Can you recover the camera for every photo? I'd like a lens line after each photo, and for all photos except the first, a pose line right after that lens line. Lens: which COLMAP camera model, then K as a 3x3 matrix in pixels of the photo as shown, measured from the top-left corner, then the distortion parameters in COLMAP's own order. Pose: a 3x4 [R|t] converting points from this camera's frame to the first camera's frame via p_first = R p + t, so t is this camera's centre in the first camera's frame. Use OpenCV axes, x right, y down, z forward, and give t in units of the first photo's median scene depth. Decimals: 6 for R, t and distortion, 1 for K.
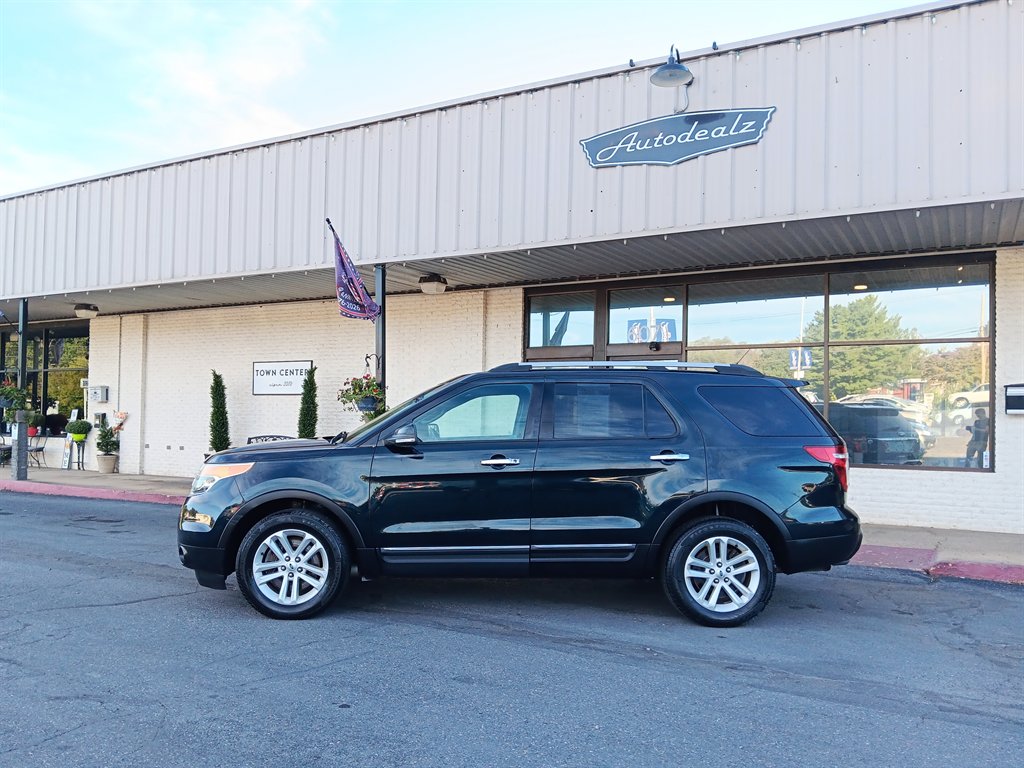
lens RADIAL K [[834.6, 0, 491.0], [0, 834.6, 403.1], [0, 0, 1]] dist [0.042454, -0.105774]
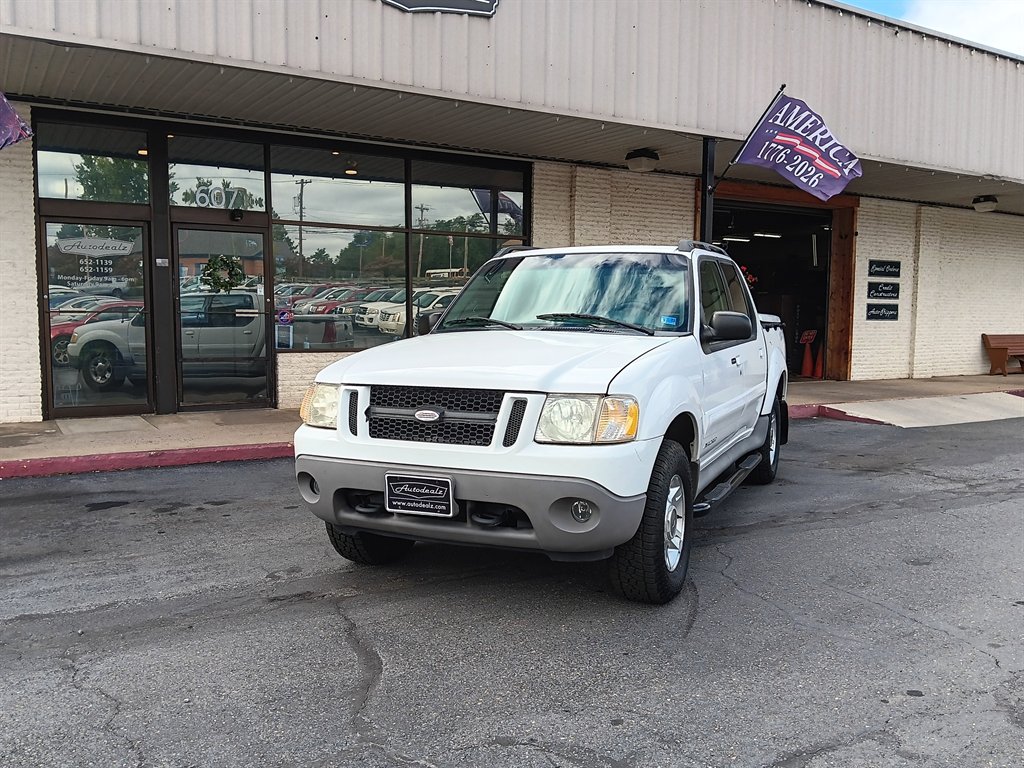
lens RADIAL K [[860.1, 0, 508.2], [0, 860.1, 400.6], [0, 0, 1]] dist [0.048246, -0.111488]
pose [[0.485225, -0.097393, 0.868948, -0.467939], [-0.018049, 0.992450, 0.121313, 0.005668], [-0.874203, -0.074548, 0.479804, 0.376403]]
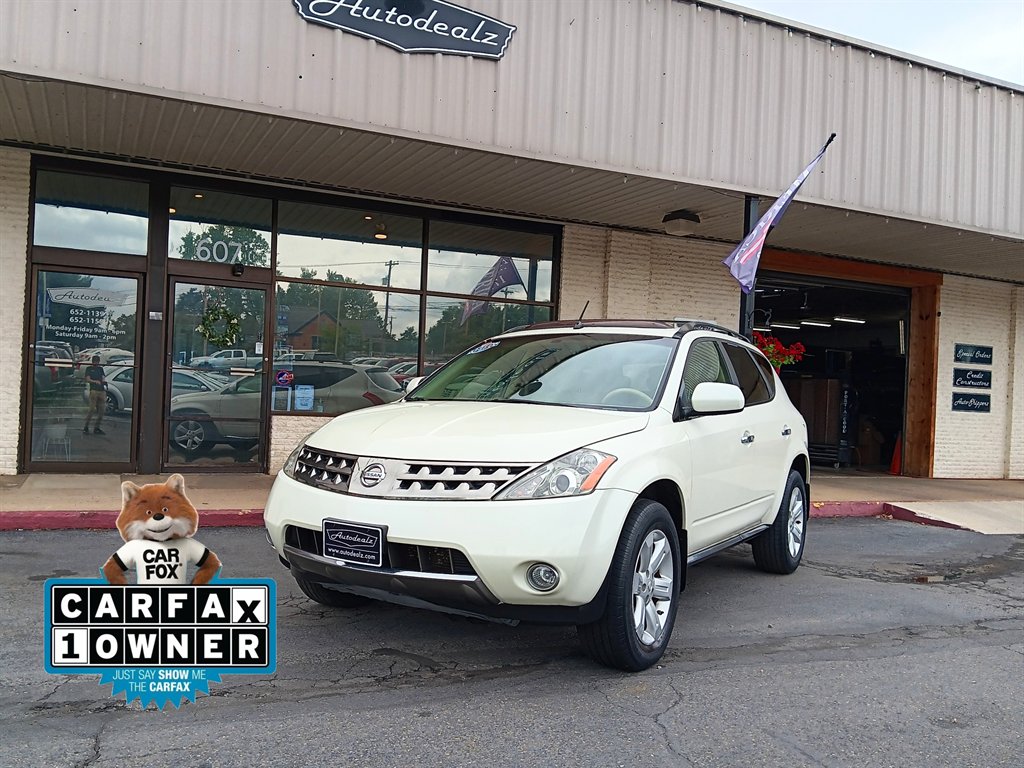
lens RADIAL K [[857.6, 0, 478.7], [0, 857.6, 398.8], [0, 0, 1]] dist [0.039054, -0.087908]
pose [[0.596719, 0.009038, 0.802399, -0.344713], [-0.051924, 0.998276, 0.027370, 0.020861], [-0.800769, -0.057996, 0.596159, 0.358143]]
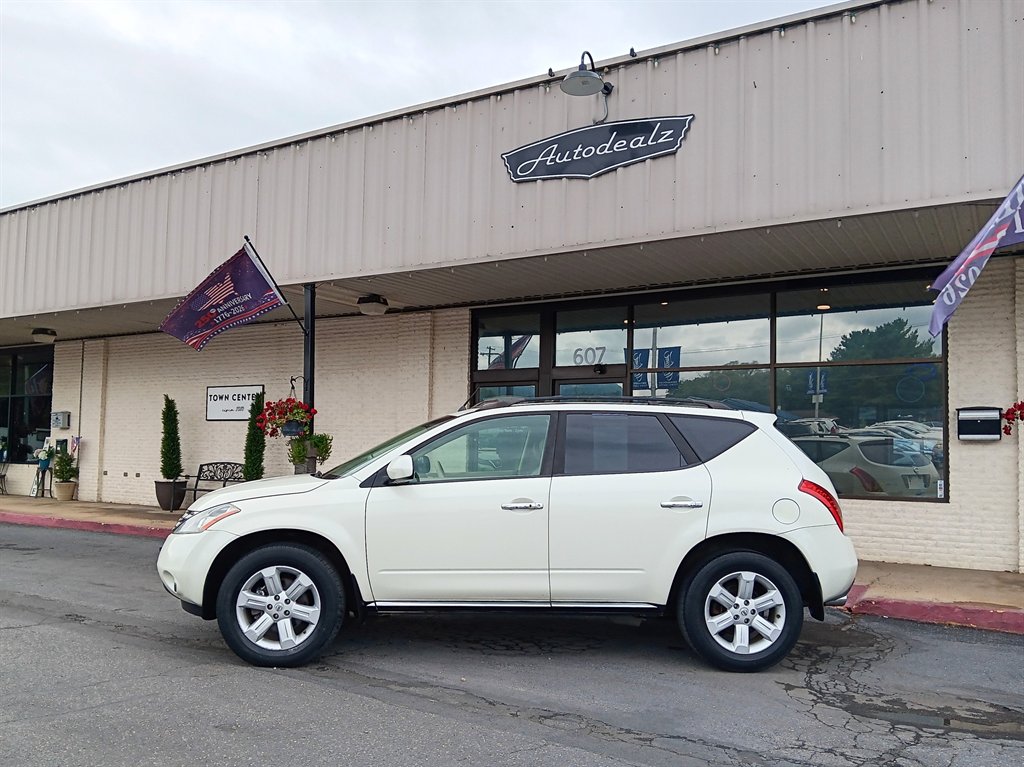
lens RADIAL K [[844.1, 0, 486.9], [0, 844.1, 399.6], [0, 0, 1]] dist [0.032895, -0.081258]
pose [[0.999421, 0.000596, -0.034009, 0.109564], [-0.001941, 0.999217, -0.039526, 0.005943], [0.033959, 0.039569, 0.998640, 0.035876]]
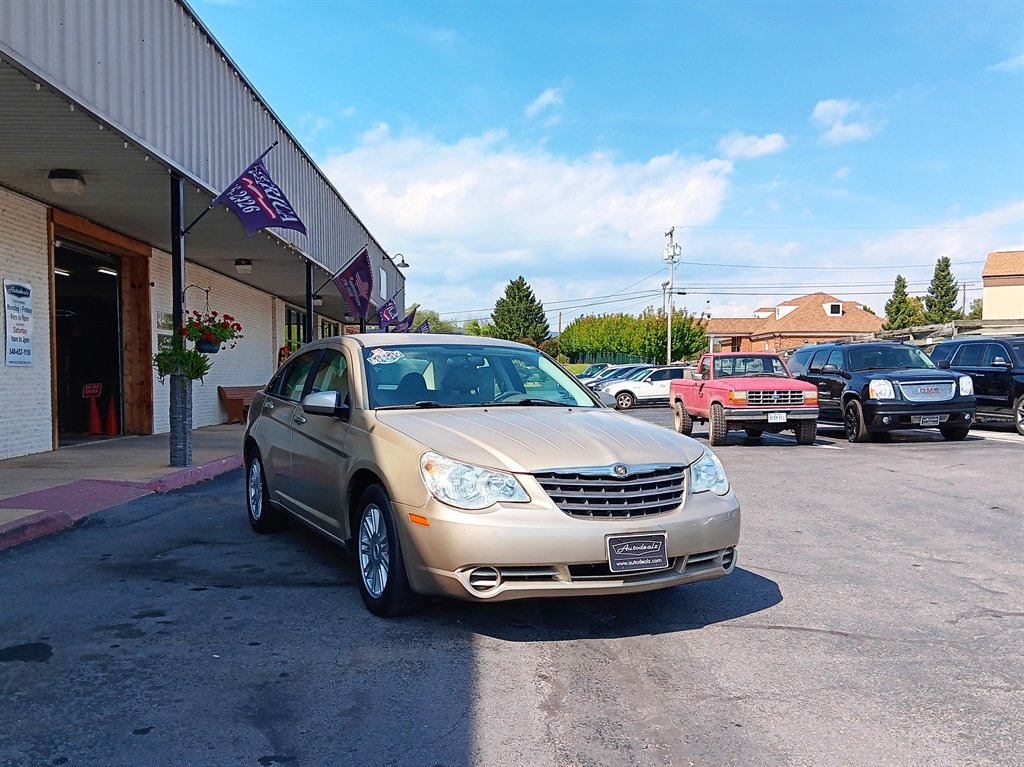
lens RADIAL K [[942.1, 0, 471.3], [0, 942.1, 443.8], [0, 0, 1]] dist [0.054681, -0.144226]
pose [[-0.483746, -0.077145, 0.871802, -0.524841], [-0.033946, 0.997012, 0.069388, 0.028690], [-0.874550, 0.003972, -0.484919, 0.878241]]
